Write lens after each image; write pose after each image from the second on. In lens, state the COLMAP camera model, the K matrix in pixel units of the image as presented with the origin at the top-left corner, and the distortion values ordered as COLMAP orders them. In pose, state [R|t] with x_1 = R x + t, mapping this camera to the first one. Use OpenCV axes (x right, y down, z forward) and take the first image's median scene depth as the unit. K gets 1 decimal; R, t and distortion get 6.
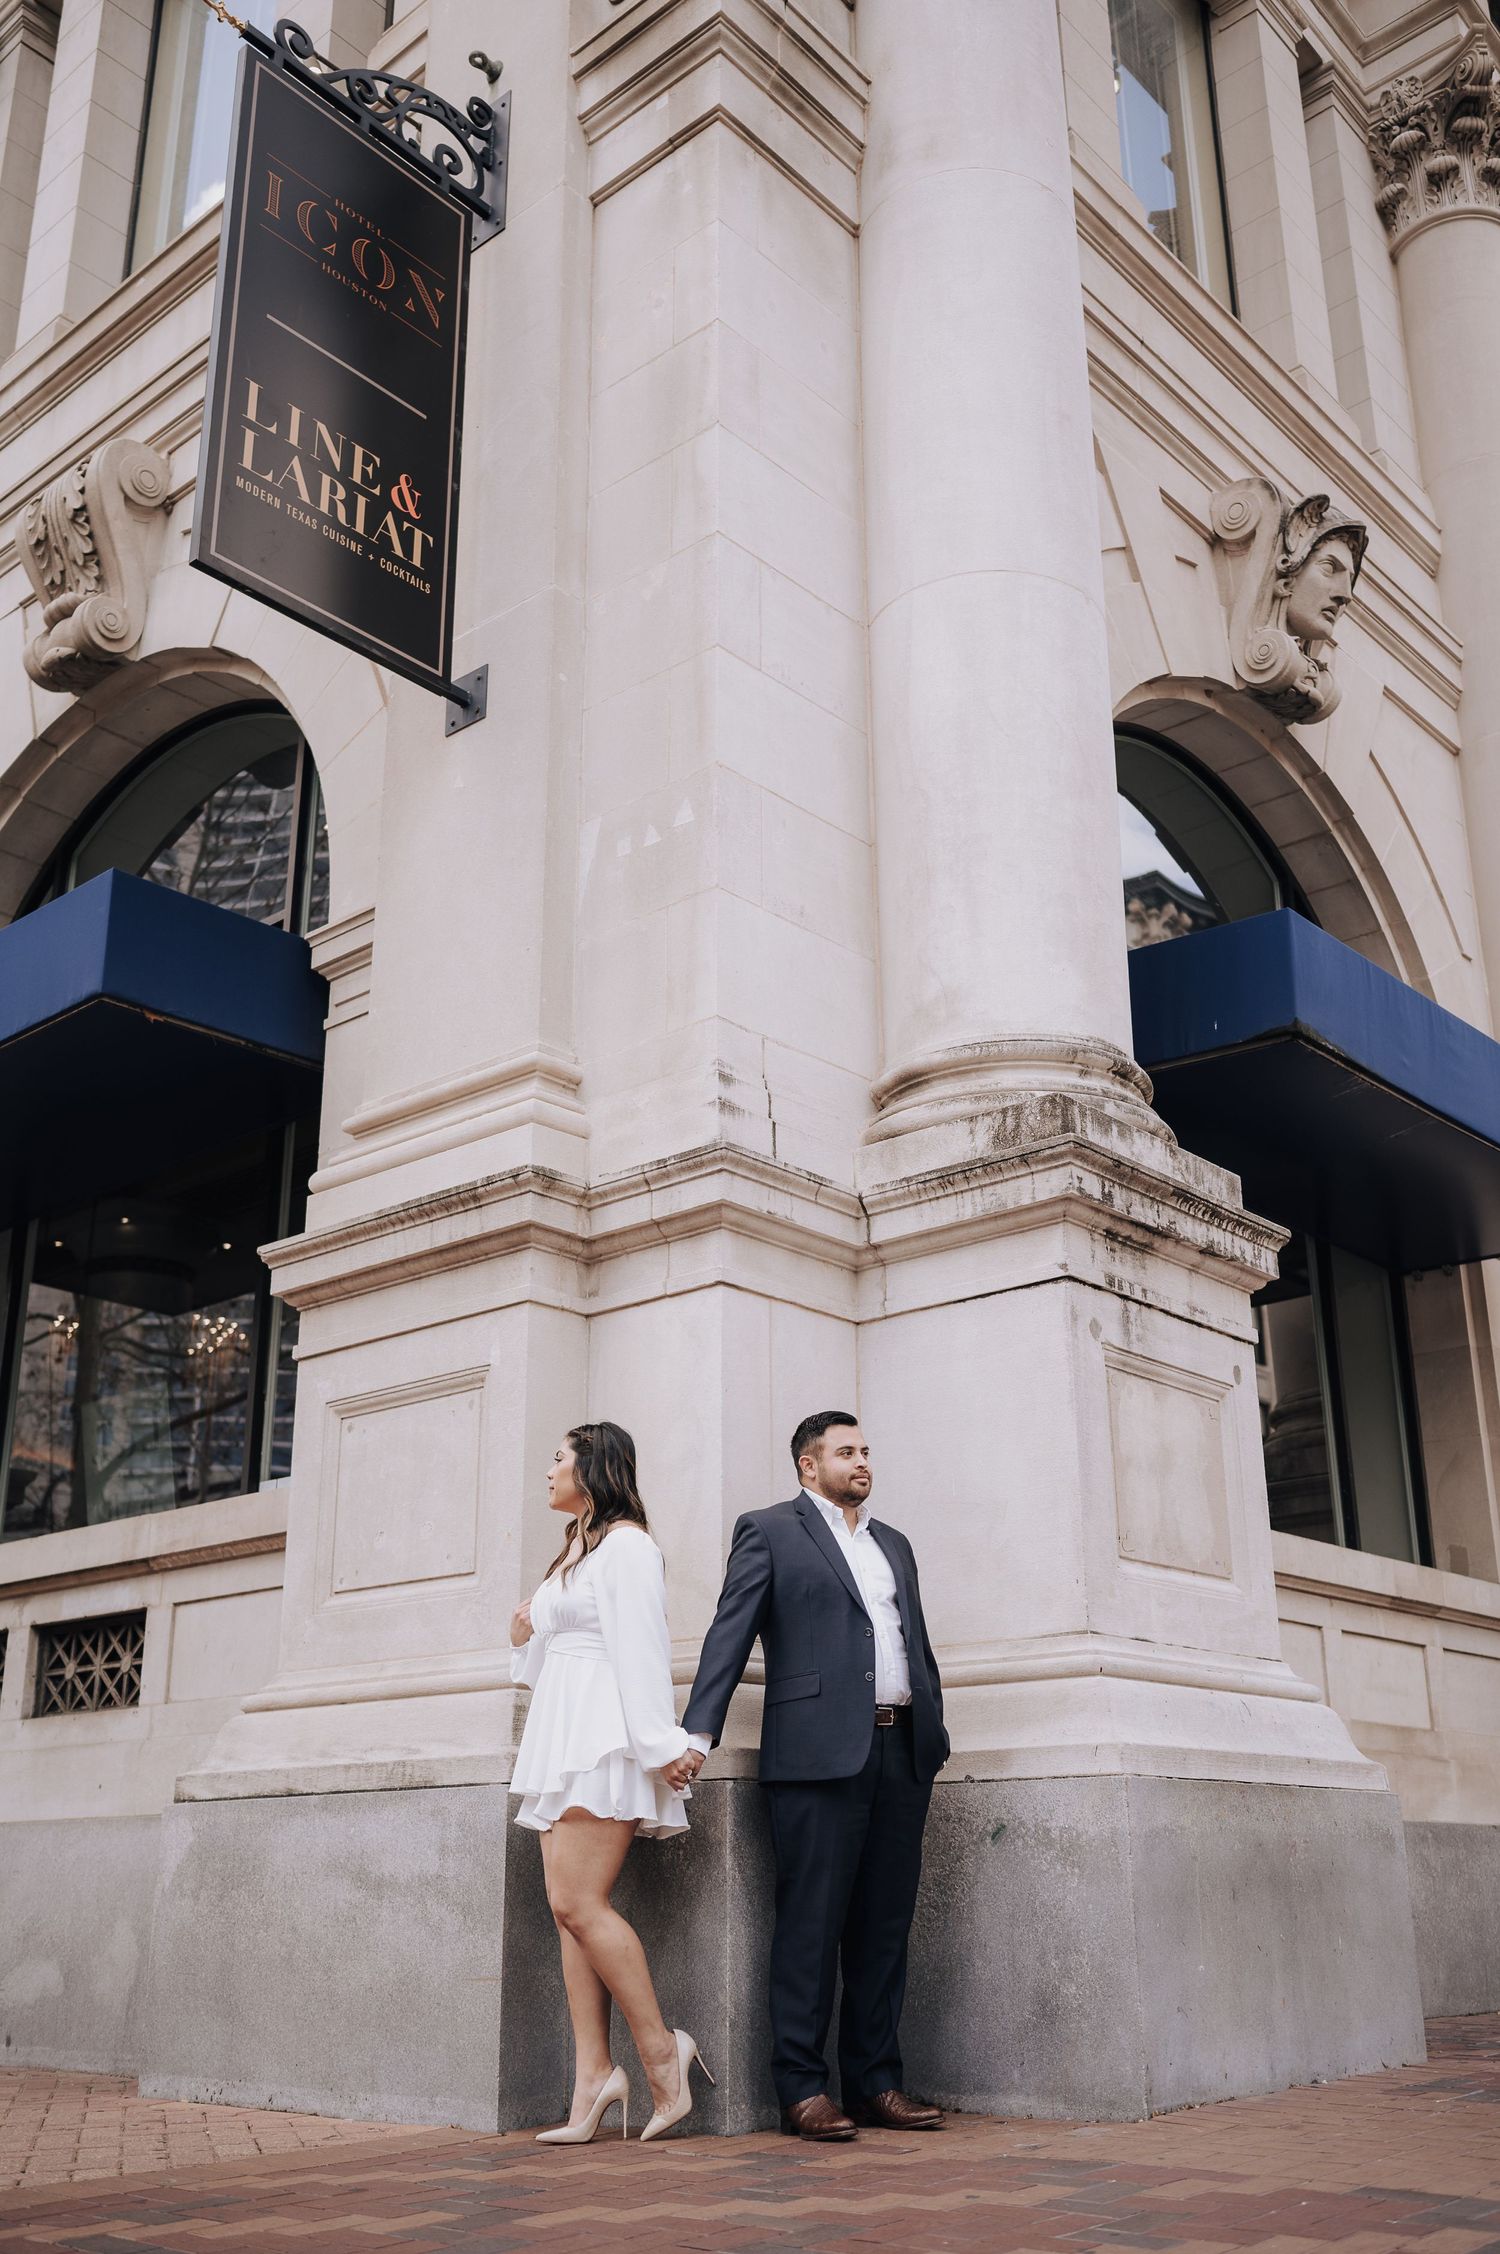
lens RADIAL K [[2140.7, 0, 749.8], [0, 2140.7, 1116.6], [0, 0, 1]] dist [-0.009390, 0.016185]
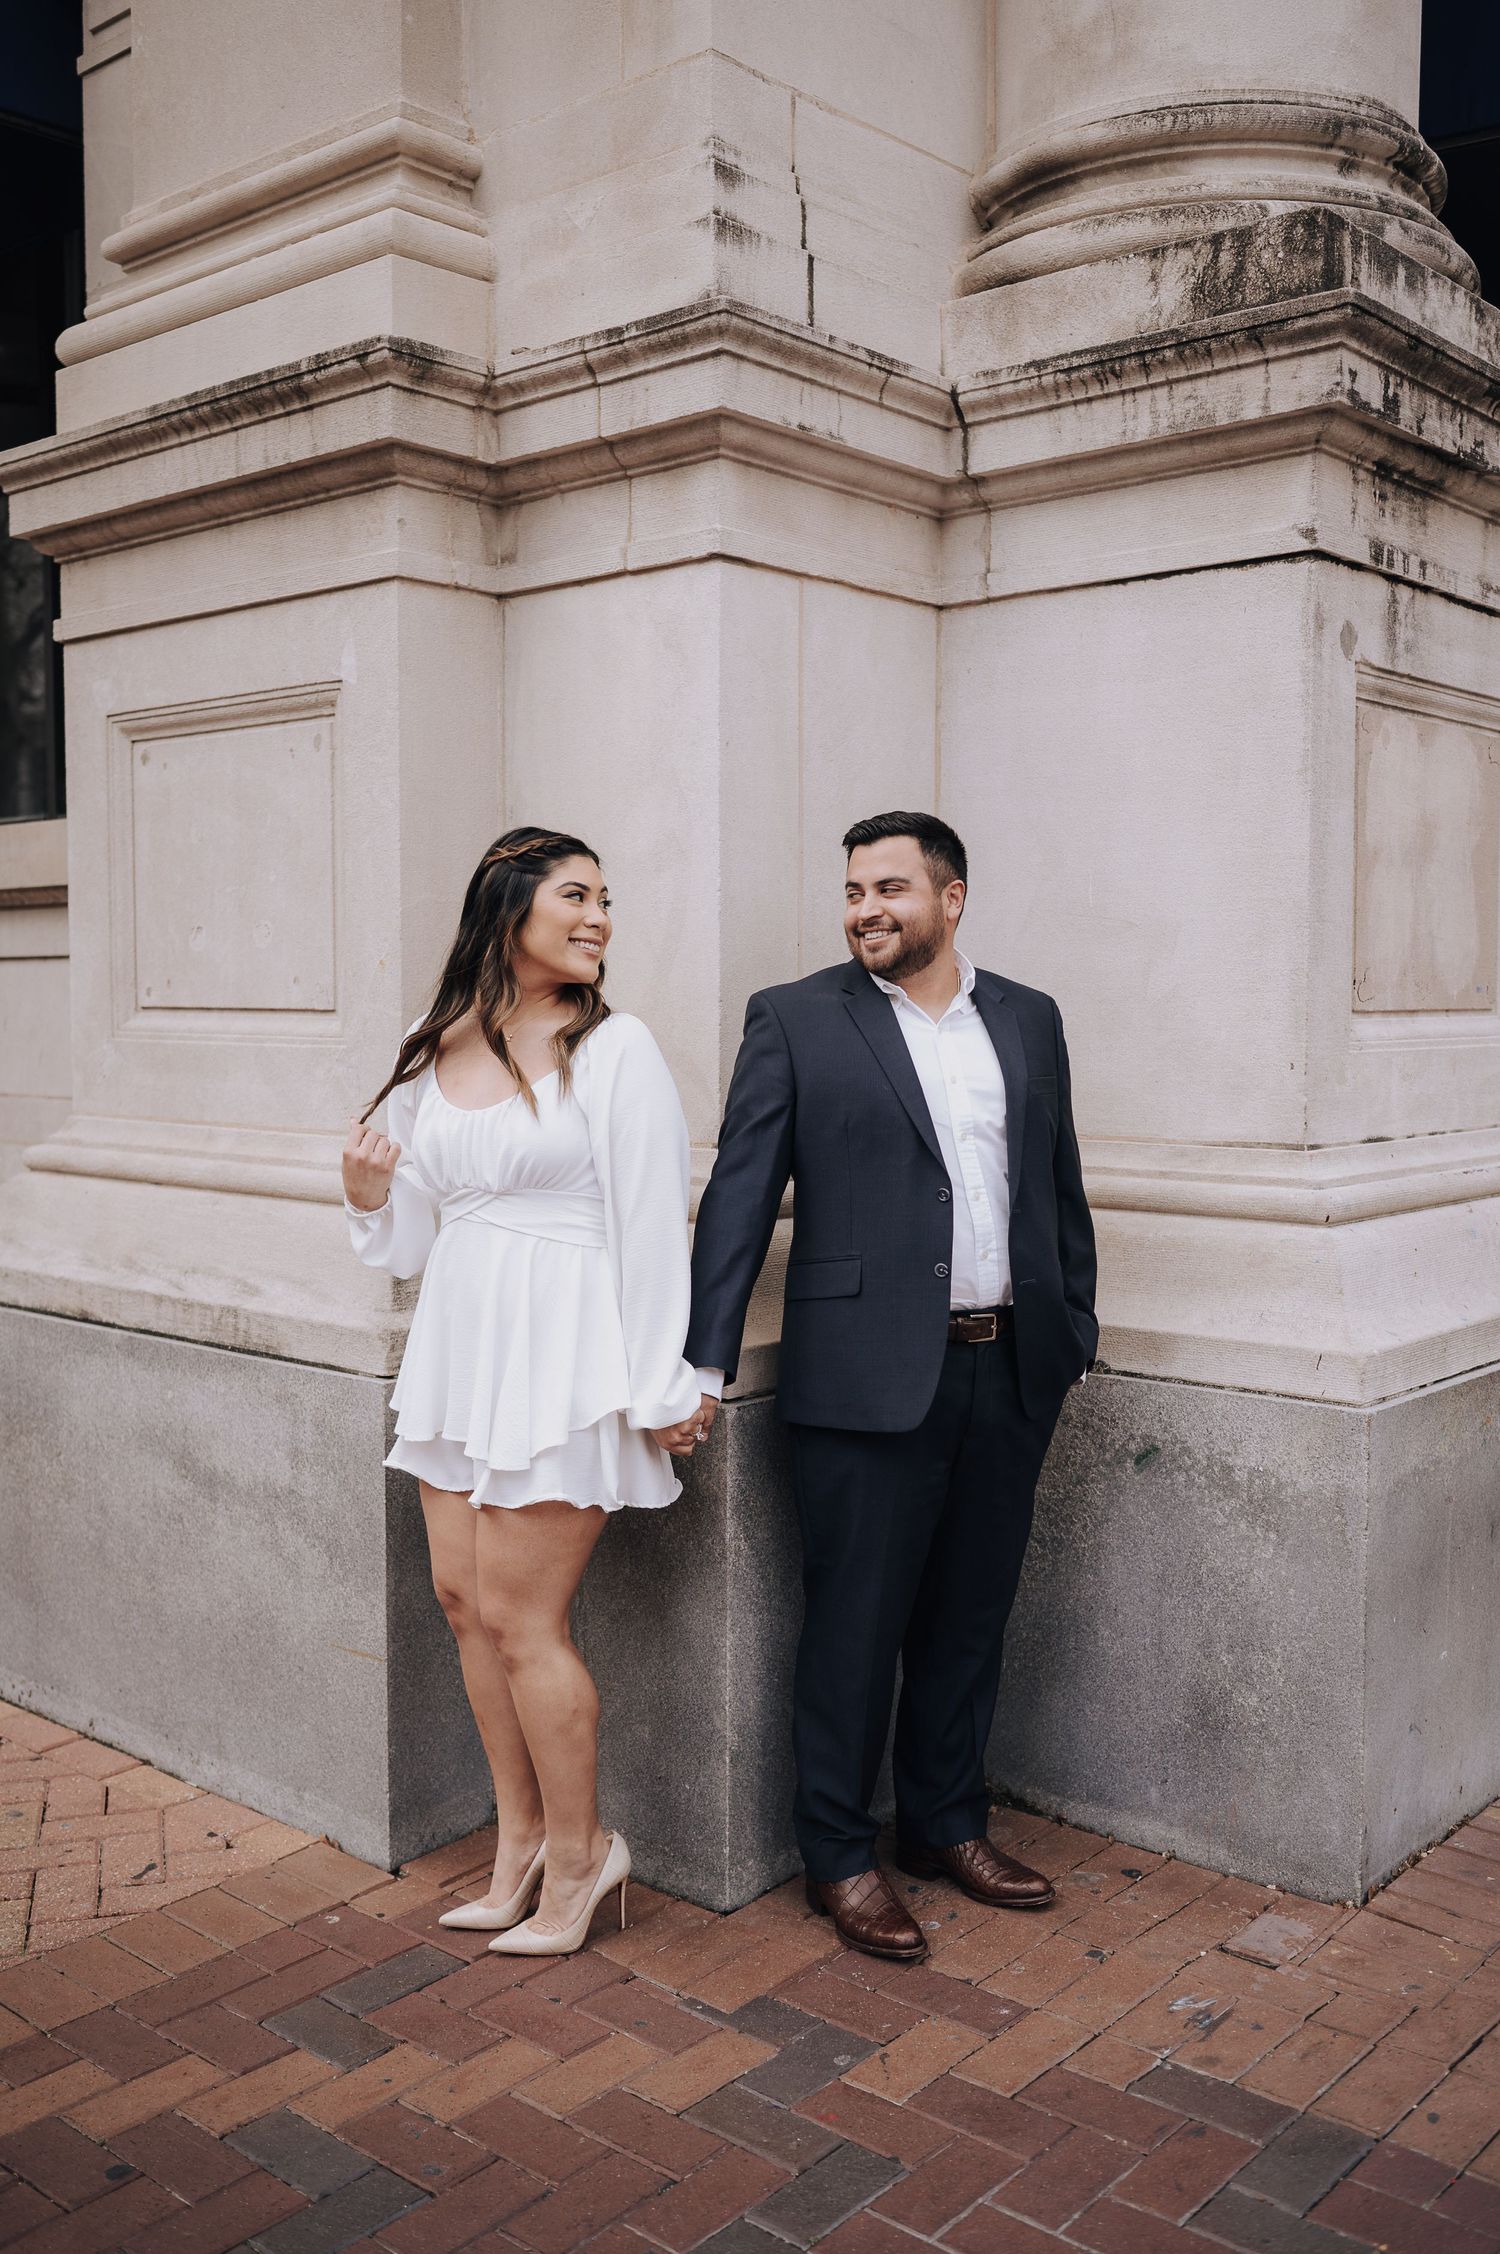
lens RADIAL K [[2140.7, 0, 749.8], [0, 2140.7, 1116.6], [0, 0, 1]] dist [-0.009390, 0.016185]
pose [[0.999980, 0.006098, 0.001719, -0.004841], [-0.006279, 0.917822, 0.396942, -0.013662], [0.000842, -0.396945, 0.917842, 0.392757]]
